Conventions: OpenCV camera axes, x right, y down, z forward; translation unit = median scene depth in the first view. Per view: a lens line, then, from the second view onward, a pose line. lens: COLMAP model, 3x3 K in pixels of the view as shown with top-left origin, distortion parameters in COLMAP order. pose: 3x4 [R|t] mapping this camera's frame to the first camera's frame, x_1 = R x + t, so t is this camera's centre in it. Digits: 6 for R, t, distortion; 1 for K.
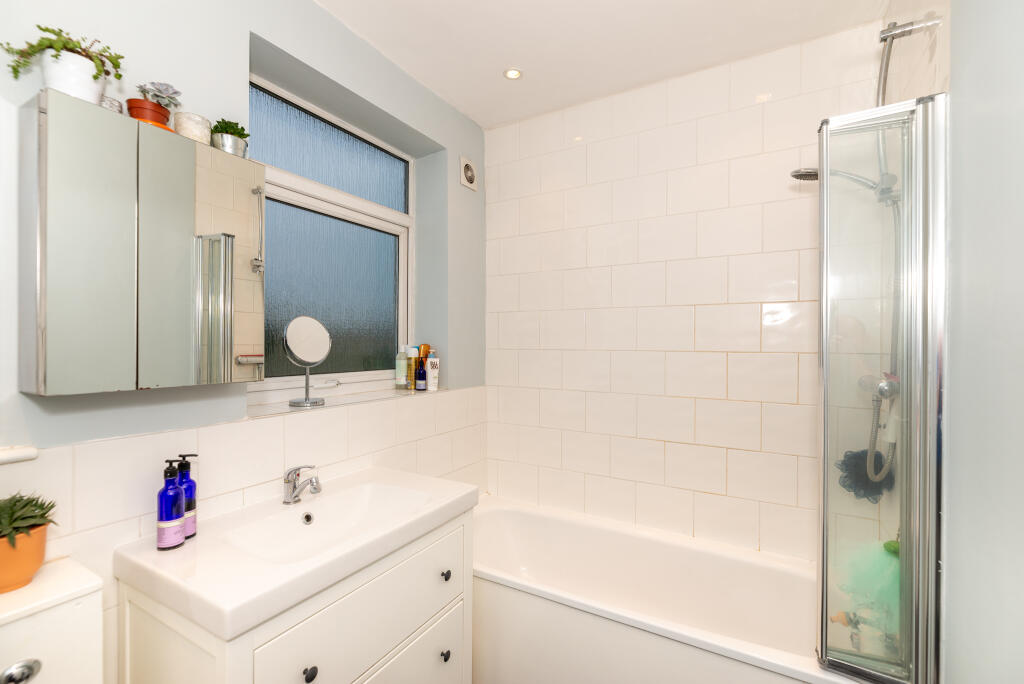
lens RADIAL K [[444.2, 0, 515.1], [0, 444.2, 344.0], [0, 0, 1]] dist [-0.001875, -0.001380]
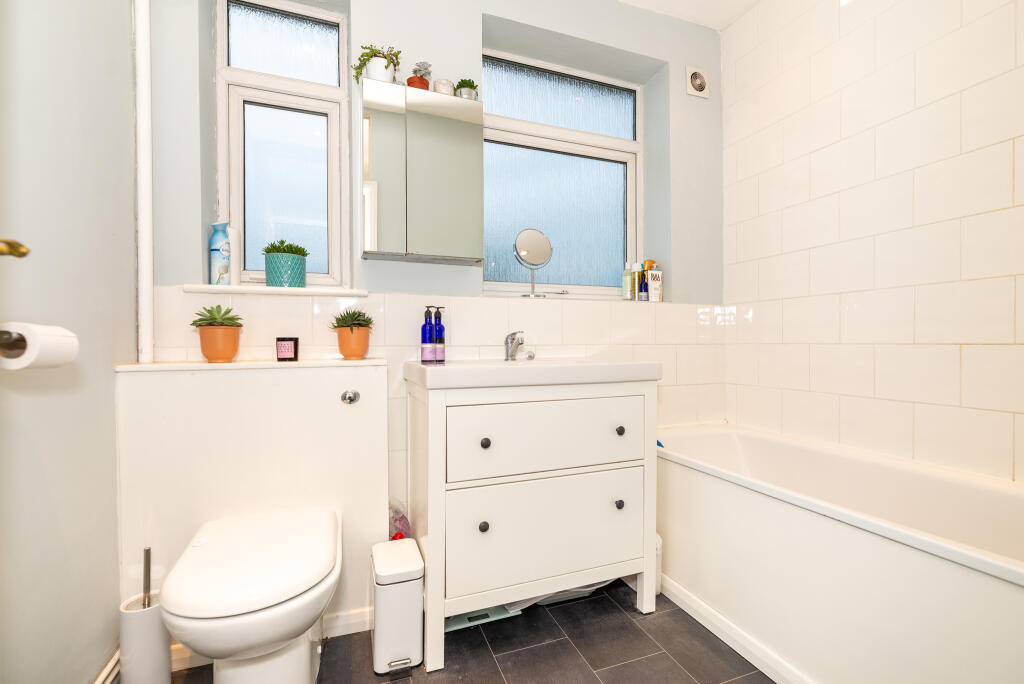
lens RADIAL K [[444.2, 0, 515.1], [0, 444.2, 344.0], [0, 0, 1]] dist [-0.001875, -0.001380]
pose [[0.772058, -0.005393, -0.635529, 0.216227], [0.007632, 0.999971, 0.000786, 0.197763], [0.635506, -0.005457, 0.772077, 0.002189]]
